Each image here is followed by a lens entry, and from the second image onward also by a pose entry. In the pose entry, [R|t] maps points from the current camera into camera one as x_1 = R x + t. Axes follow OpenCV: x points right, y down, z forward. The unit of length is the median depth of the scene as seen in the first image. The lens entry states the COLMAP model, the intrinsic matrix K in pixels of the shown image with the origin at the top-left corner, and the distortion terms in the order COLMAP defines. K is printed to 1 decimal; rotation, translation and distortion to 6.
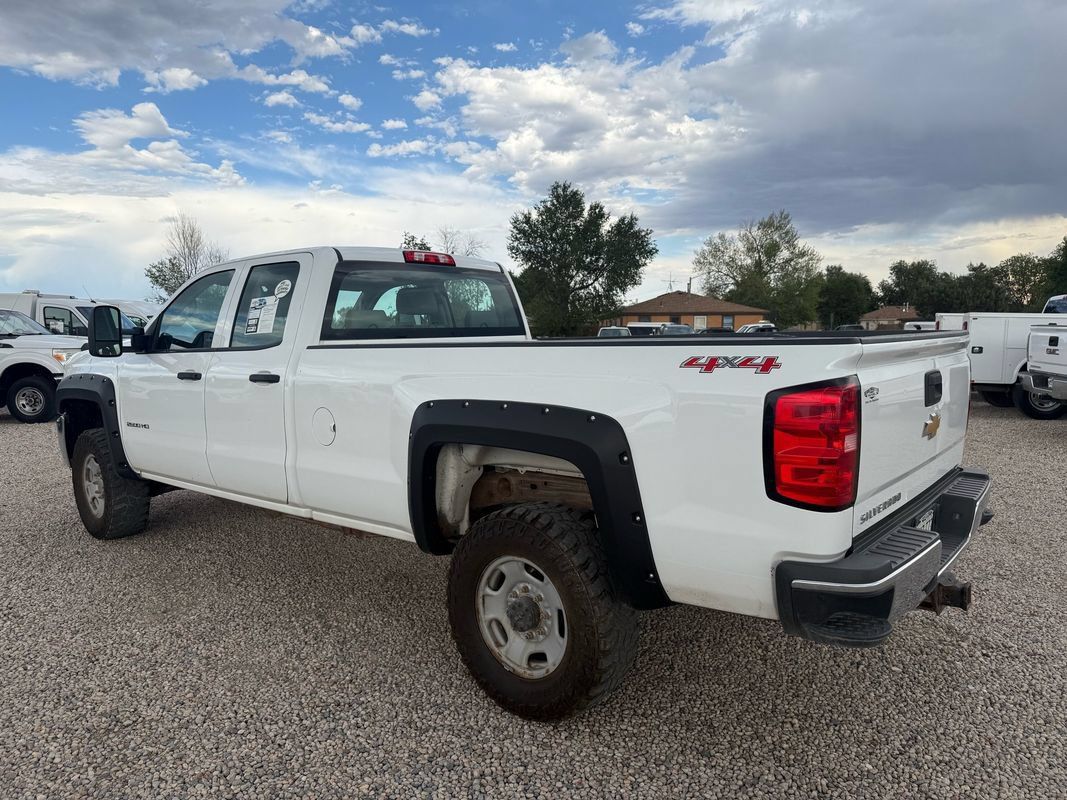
lens RADIAL K [[759.1, 0, 536.4], [0, 759.1, 404.2], [0, 0, 1]] dist [0.048518, -0.049859]
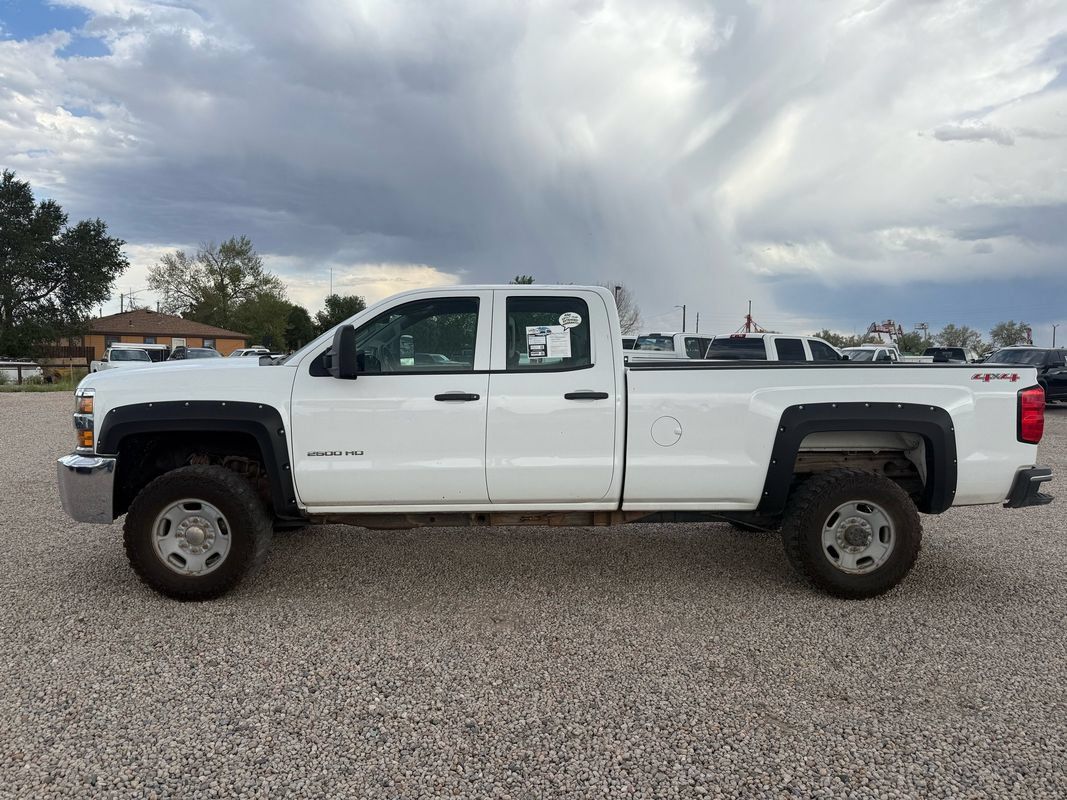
lens RADIAL K [[759.1, 0, 531.1], [0, 759.1, 410.2], [0, 0, 1]] dist [0.048518, -0.049859]
pose [[0.735162, -0.033154, 0.677080, -1.122217], [0.050083, 0.998730, -0.005475, -0.009221], [-0.676039, 0.037935, 0.735889, 0.187210]]
